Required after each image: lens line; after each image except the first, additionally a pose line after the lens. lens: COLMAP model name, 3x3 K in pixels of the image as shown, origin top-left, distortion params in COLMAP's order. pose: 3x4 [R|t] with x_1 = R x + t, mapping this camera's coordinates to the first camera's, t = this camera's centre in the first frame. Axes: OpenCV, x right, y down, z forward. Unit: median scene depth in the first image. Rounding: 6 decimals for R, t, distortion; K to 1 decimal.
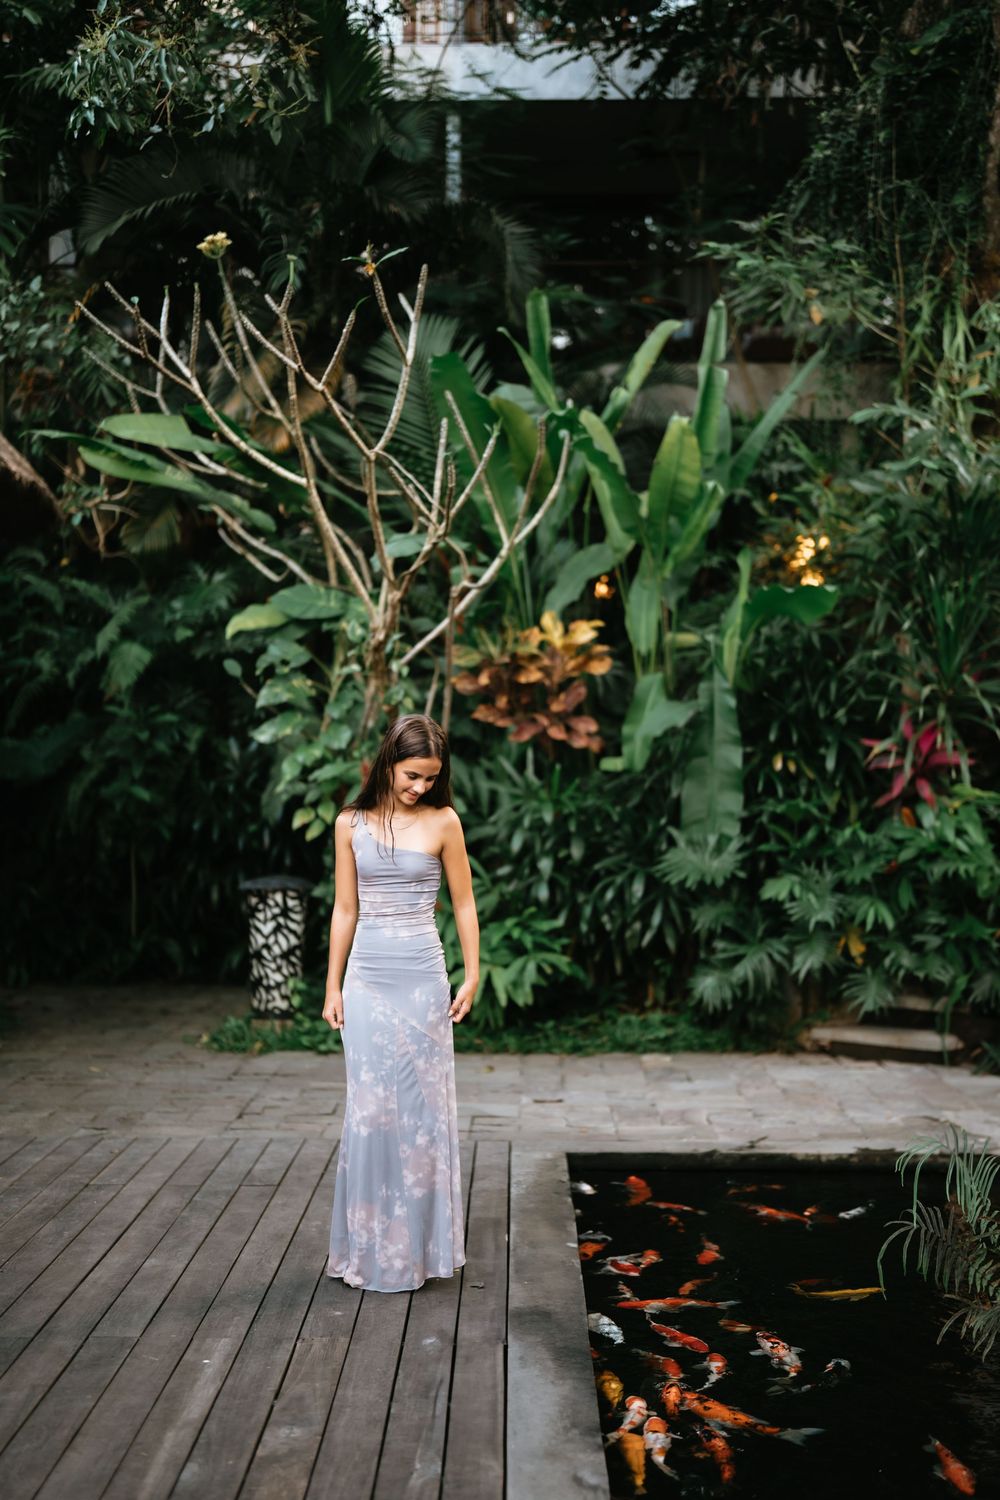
lens RADIAL K [[2147.4, 0, 500.0], [0, 2147.4, 750.0], [0, 0, 1]] dist [-0.157041, 1.070957]
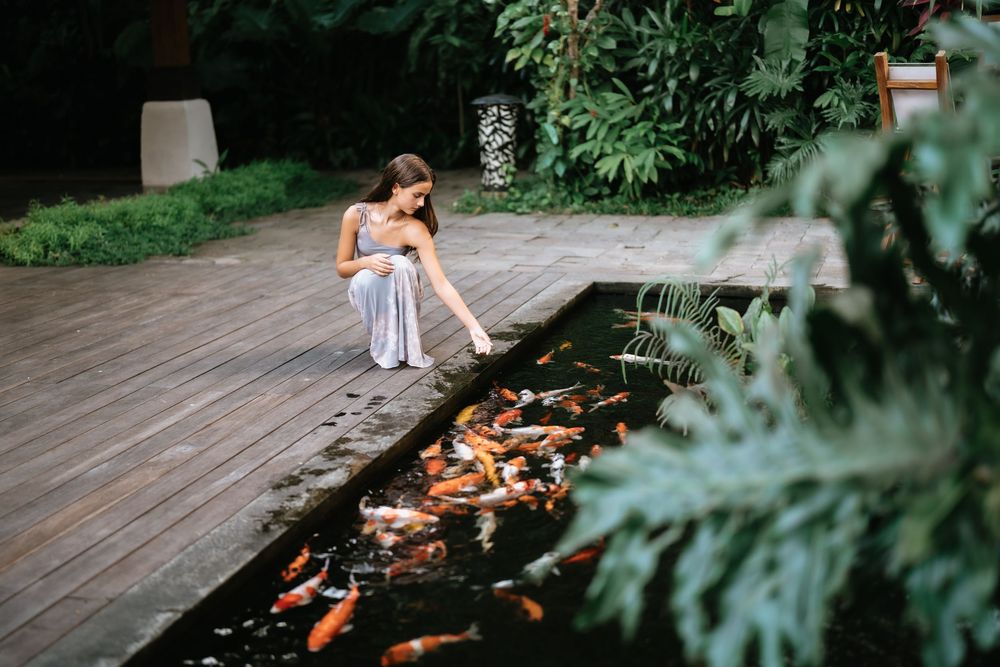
lens RADIAL K [[1431.6, 0, 500.0], [0, 1431.6, 333.5], [0, 0, 1]] dist [-0.157041, 1.070957]
pose [[0.959810, 0.030199, -0.279022, 0.180423], [0.032007, 0.975929, 0.215725, 0.007081], [0.278821, -0.215986, 0.935740, 0.043355]]
